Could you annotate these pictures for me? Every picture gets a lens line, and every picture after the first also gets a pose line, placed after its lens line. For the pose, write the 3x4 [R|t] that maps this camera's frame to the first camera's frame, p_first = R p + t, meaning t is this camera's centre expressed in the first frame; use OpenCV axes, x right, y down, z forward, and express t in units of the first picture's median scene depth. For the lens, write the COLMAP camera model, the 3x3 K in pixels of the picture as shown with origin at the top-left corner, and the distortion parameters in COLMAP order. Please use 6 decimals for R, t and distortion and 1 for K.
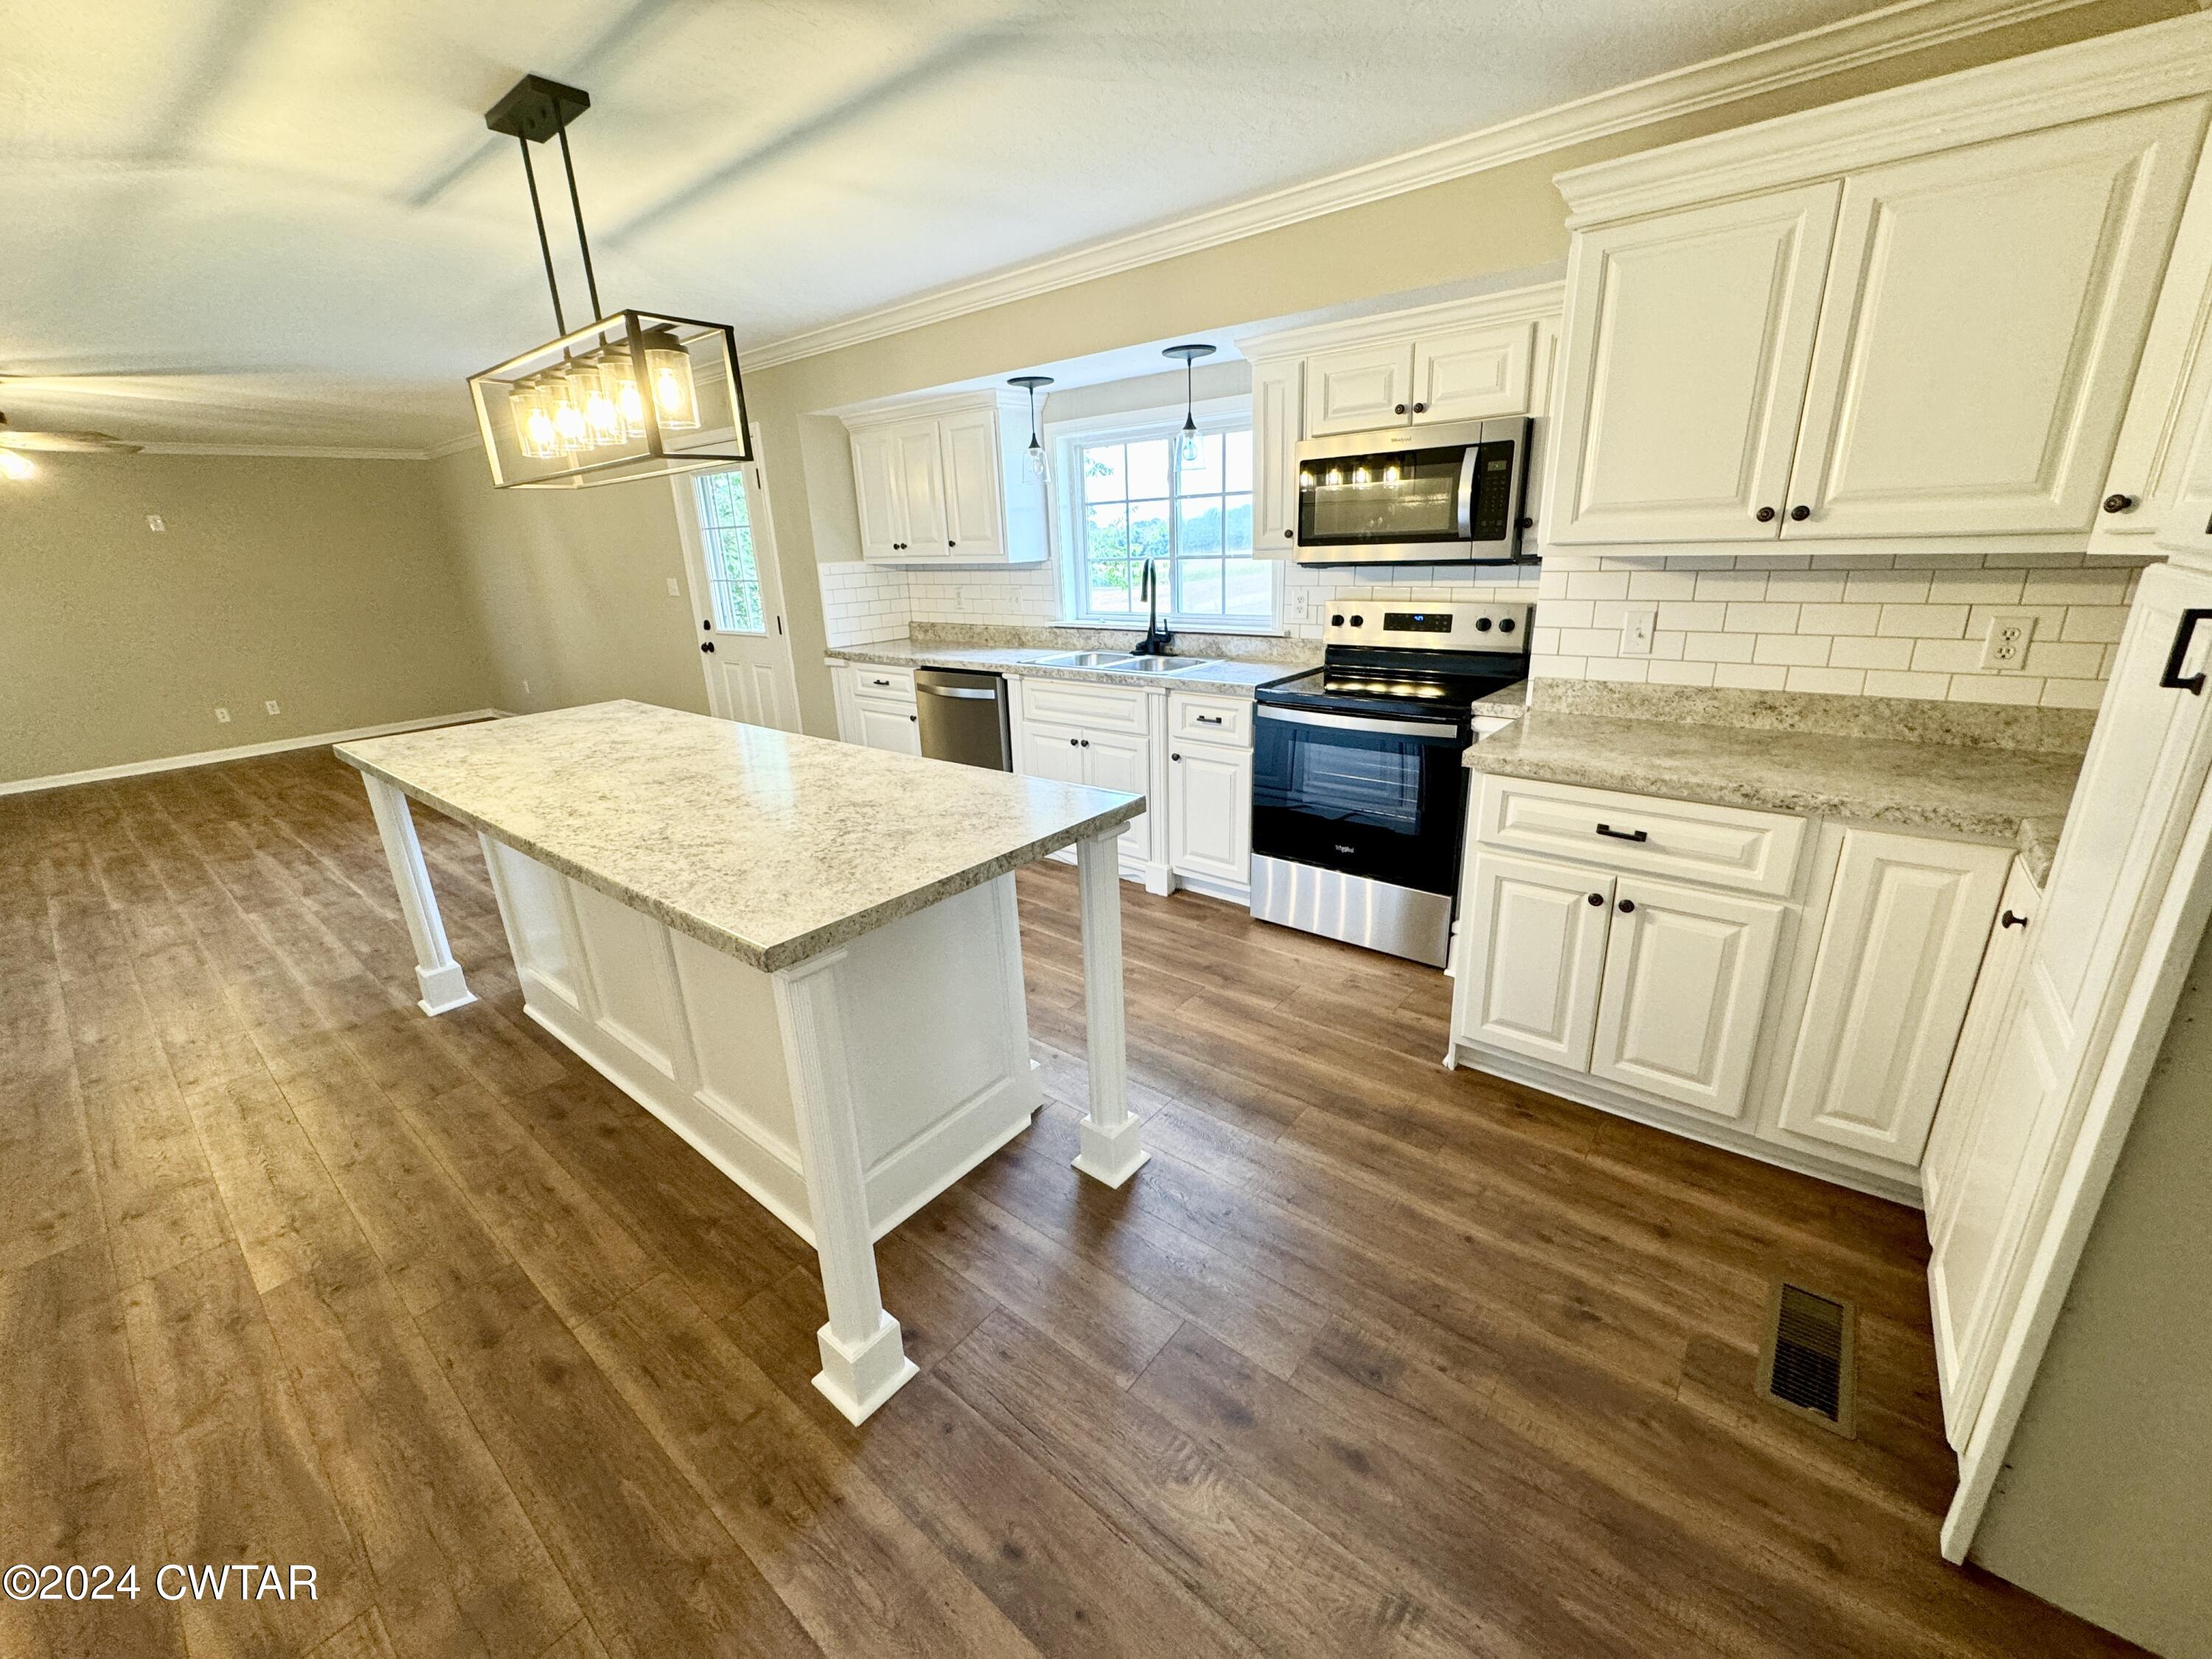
lens RADIAL K [[881.2, 0, 1105.8], [0, 881.2, 820.0], [0, 0, 1]] dist [-0.002129, 0.000129]
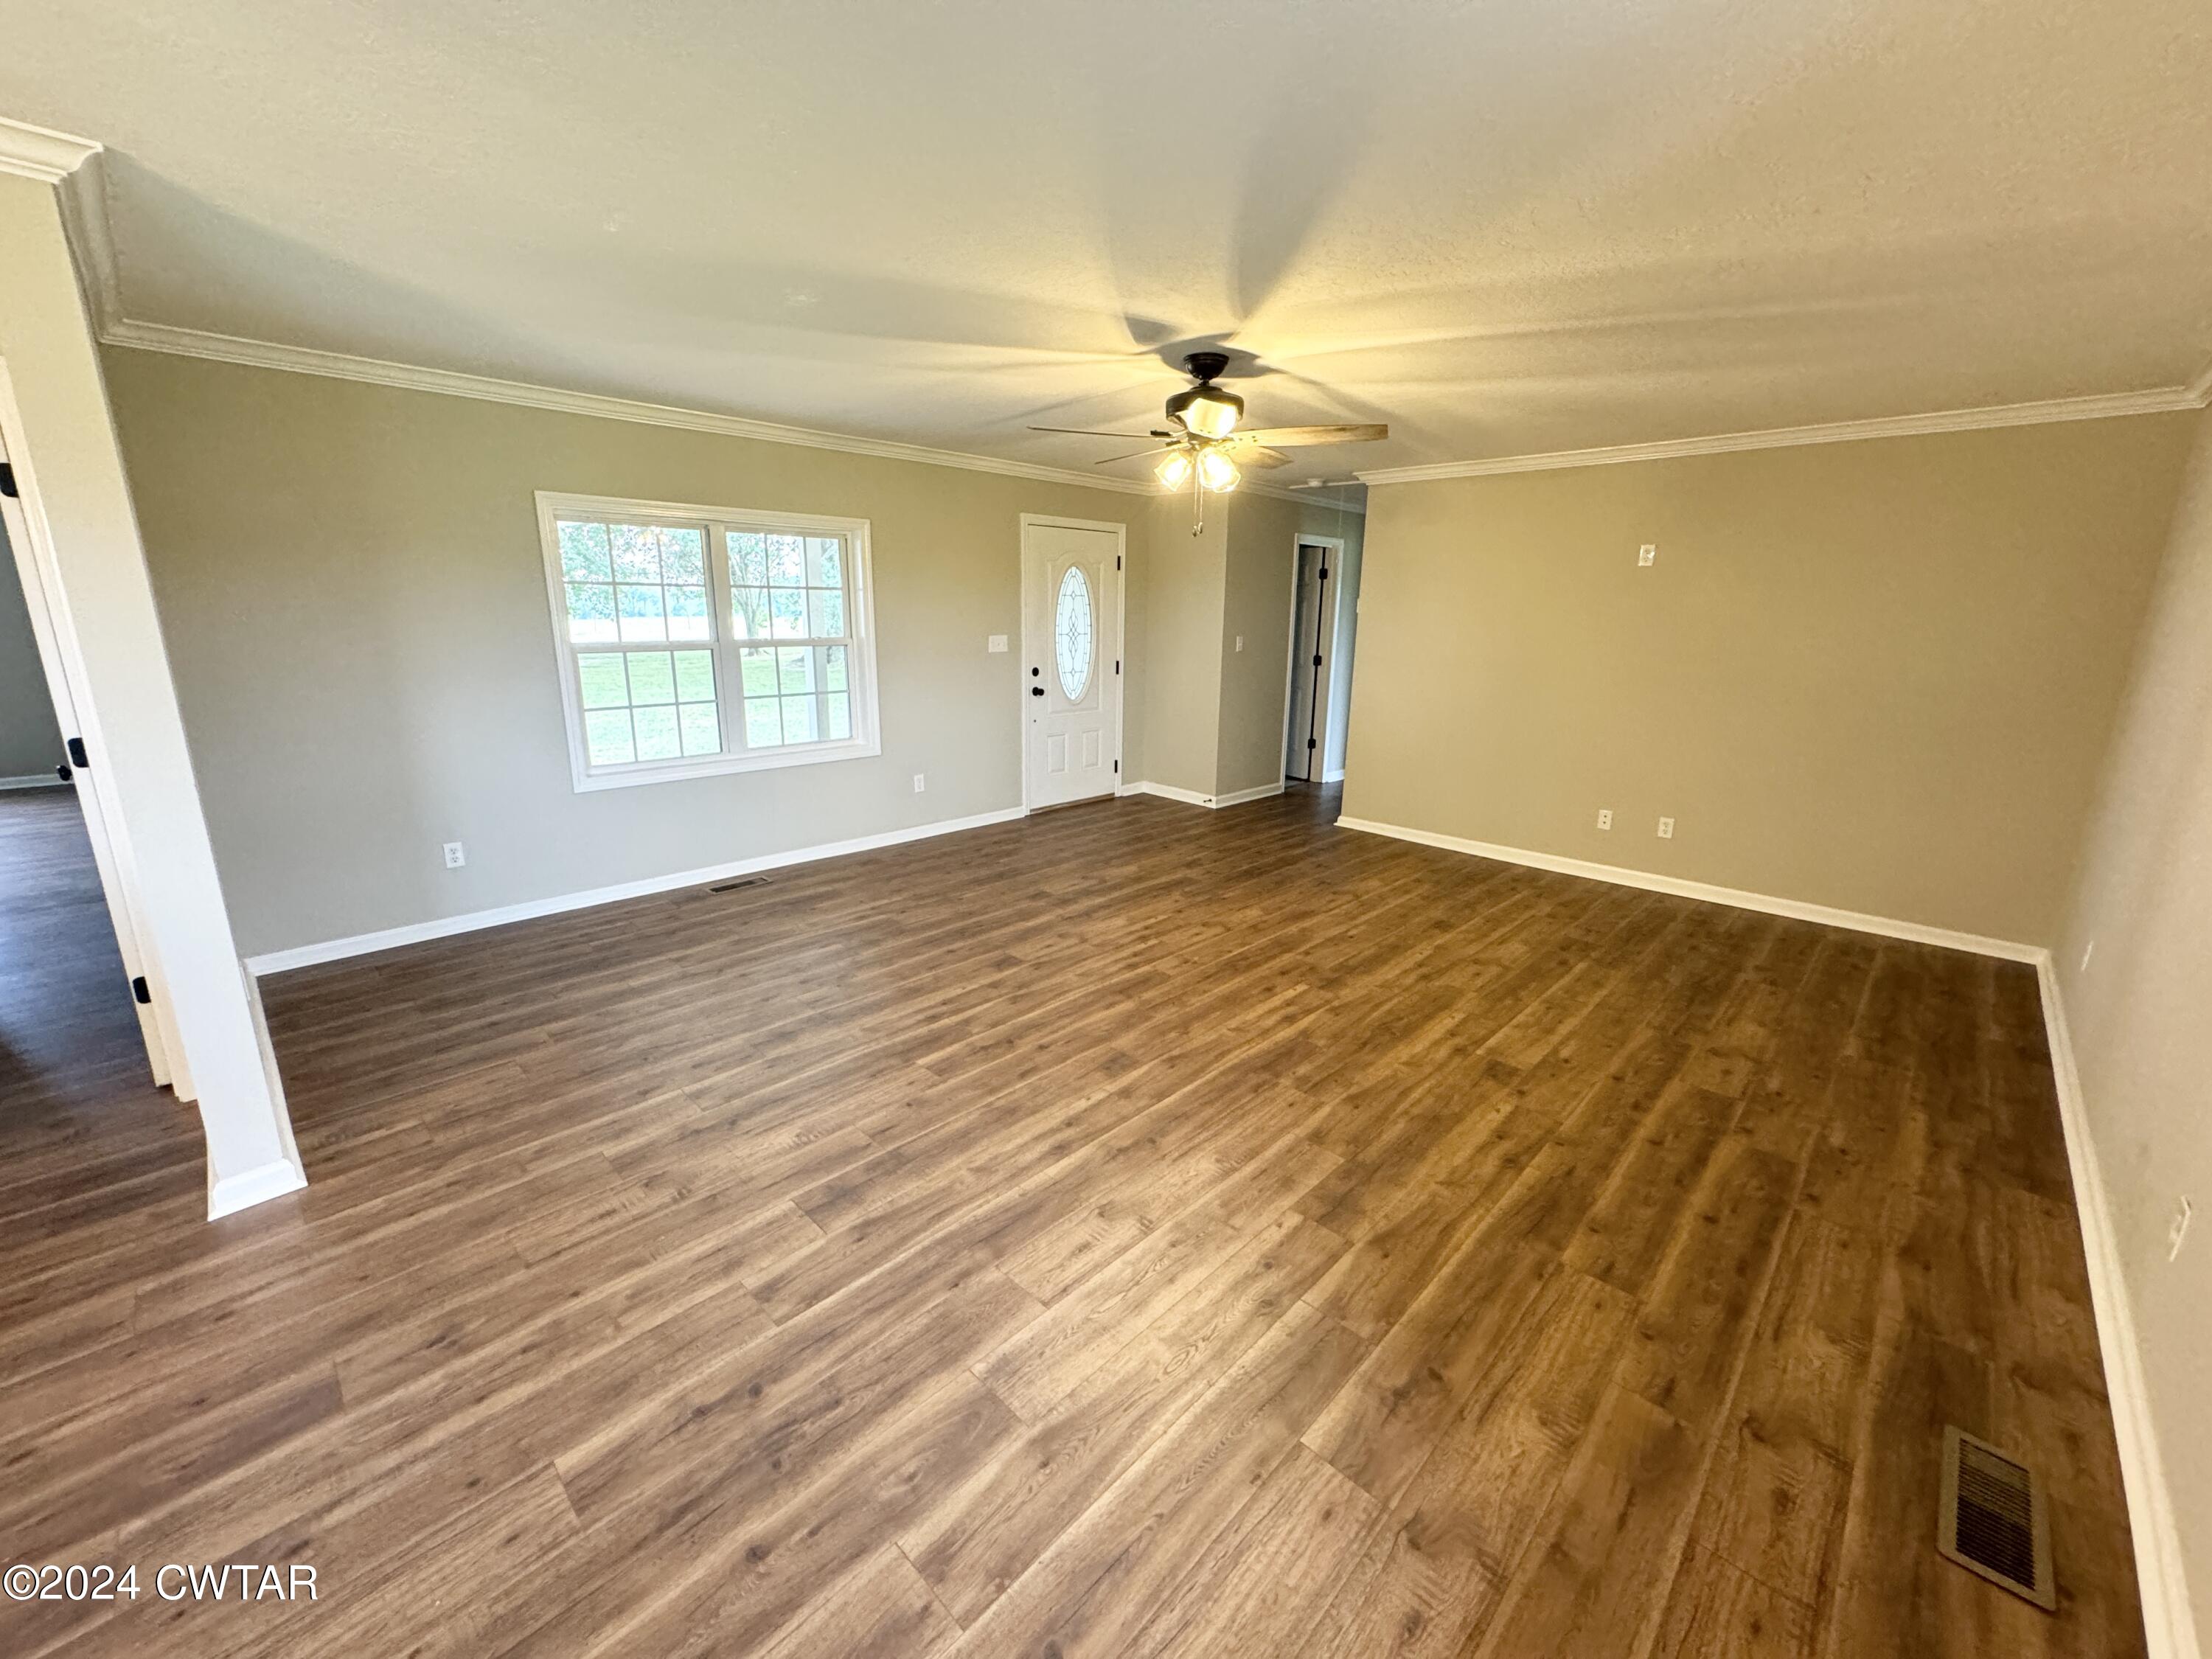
lens RADIAL K [[881.2, 0, 1101.3], [0, 881.2, 829.2], [0, 0, 1]] dist [-0.002129, 0.000129]
pose [[-0.089364, 0.281386, -0.955424, -0.754750], [-0.319211, 0.900570, 0.295088, -0.522849], [0.943461, 0.331353, 0.009343, 1.647624]]
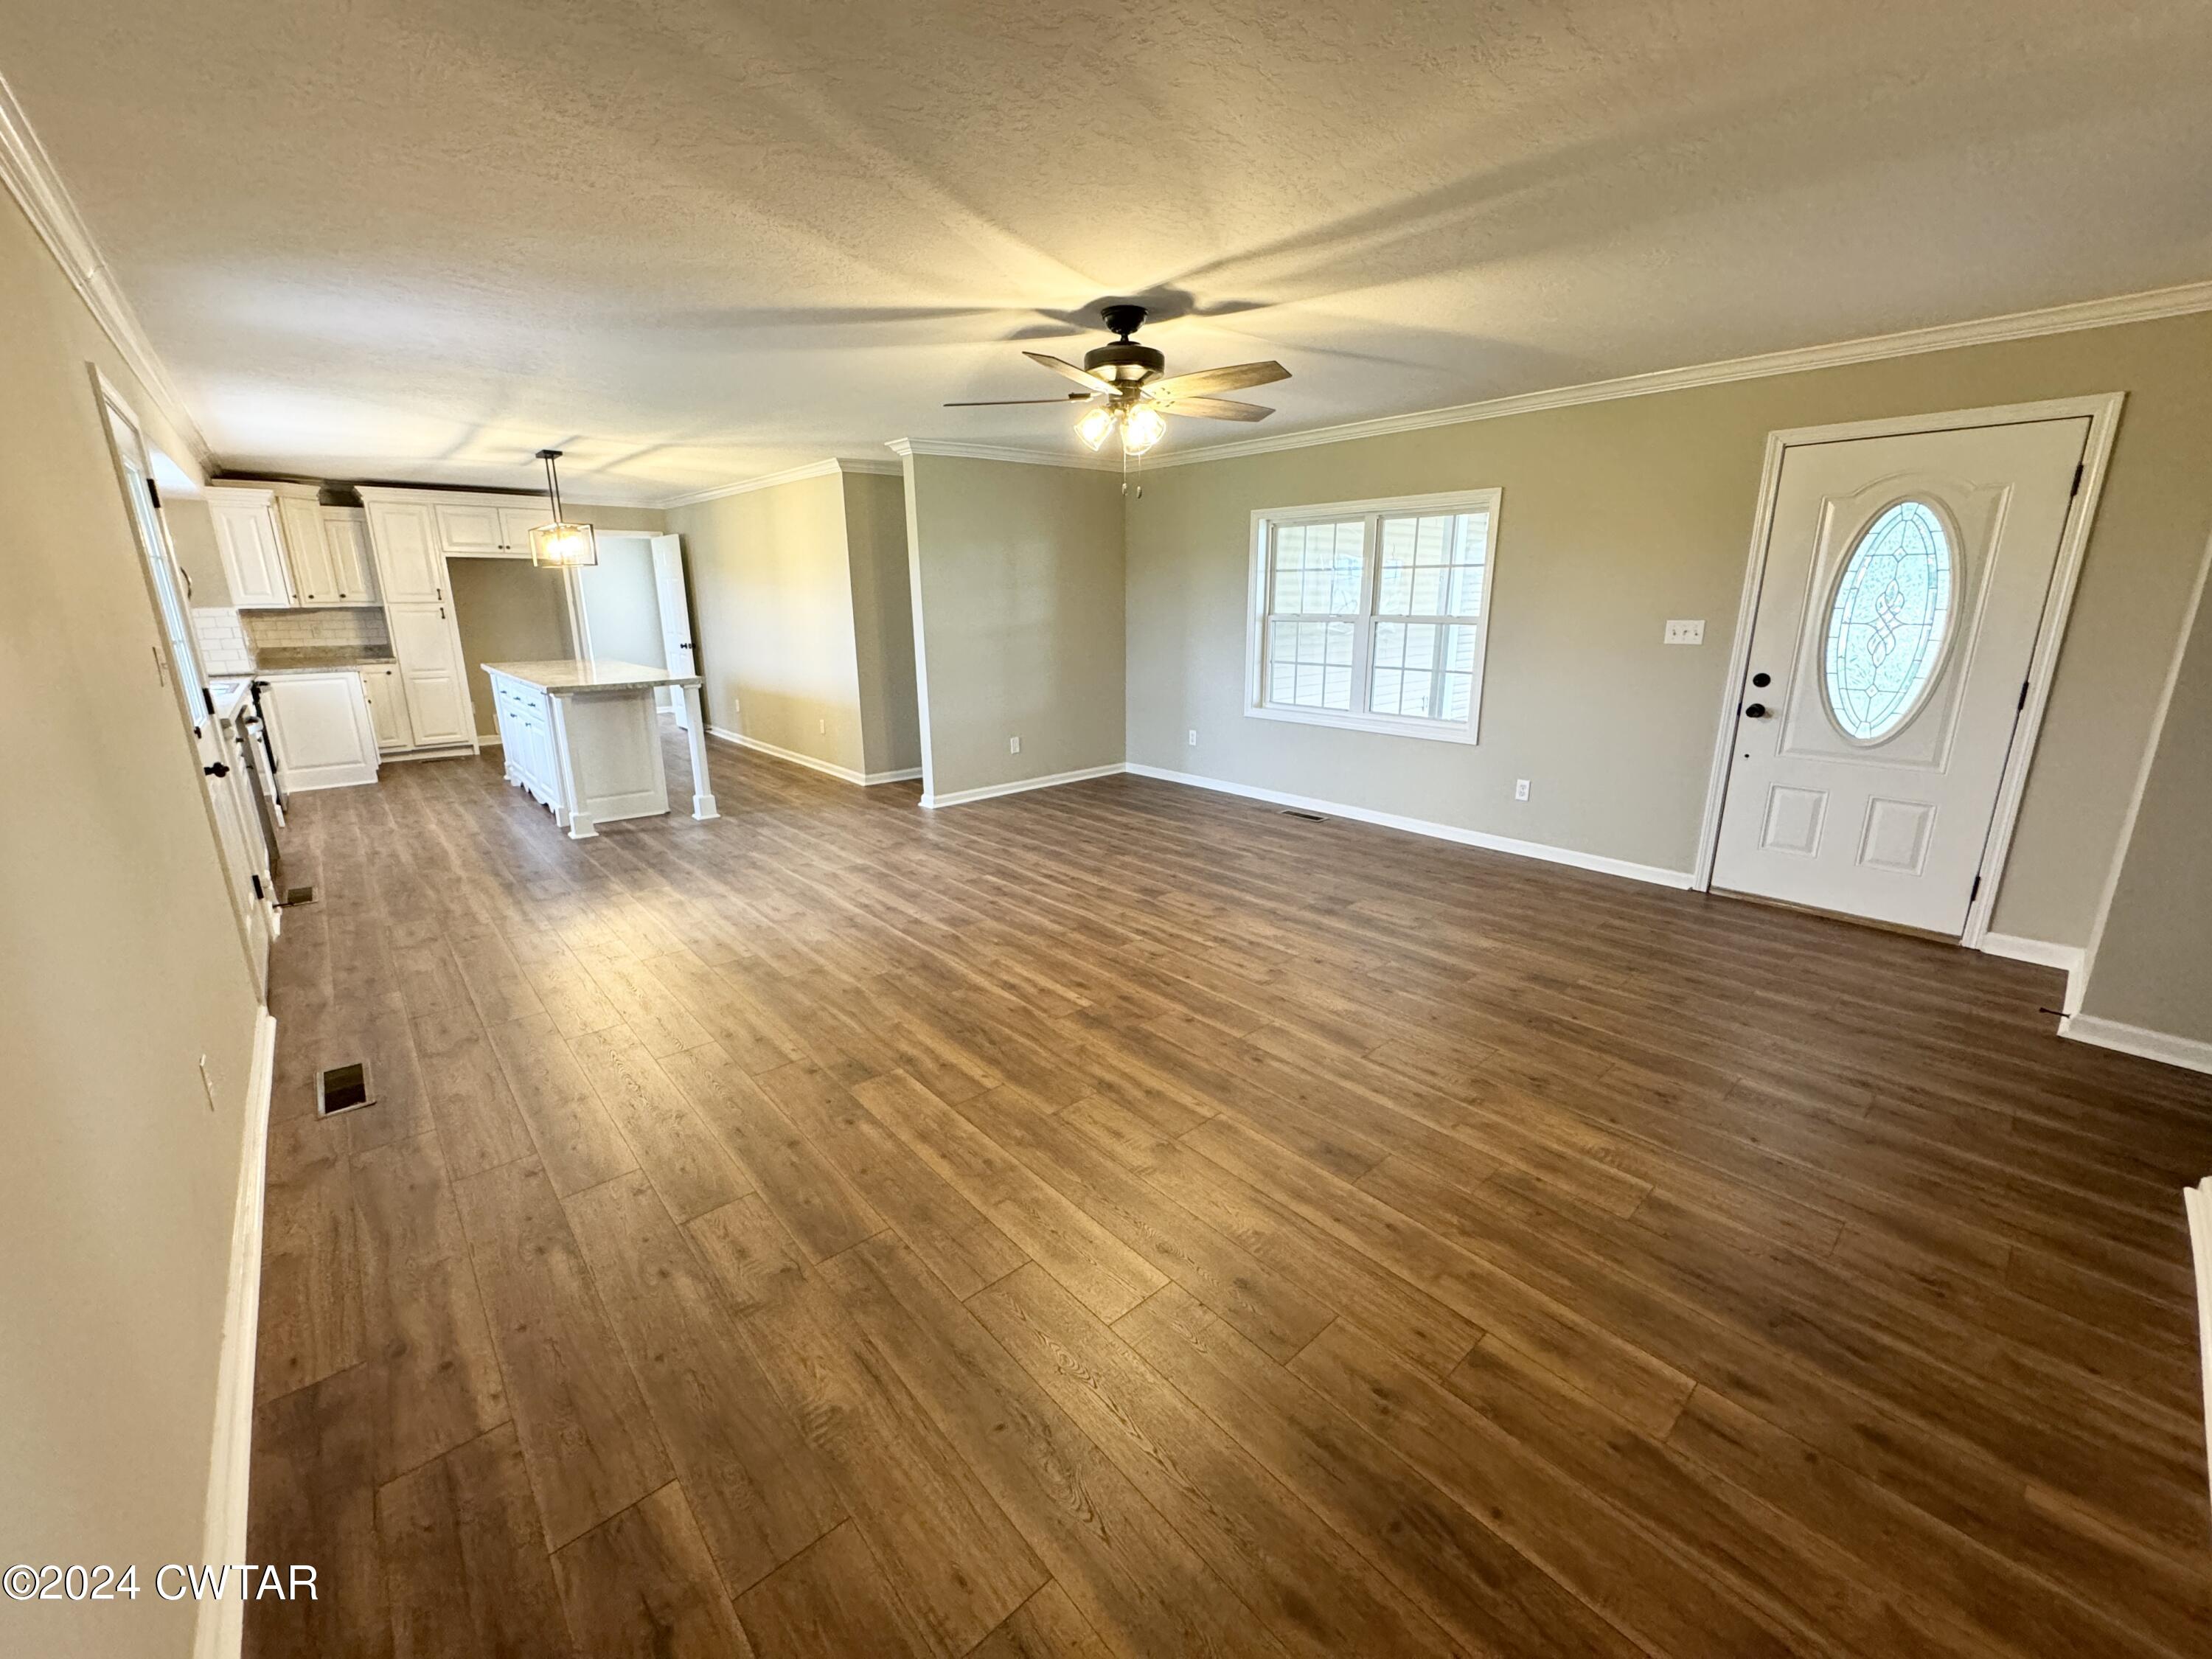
lens RADIAL K [[881.2, 0, 1109.5], [0, 881.2, 830.6], [0, 0, 1]] dist [-0.002129, 0.000129]
pose [[-0.986491, -0.000841, 0.163810, -2.259103], [0.088220, 0.839860, 0.535586, -0.840918], [-0.138028, 0.542802, -0.828441, 2.909508]]
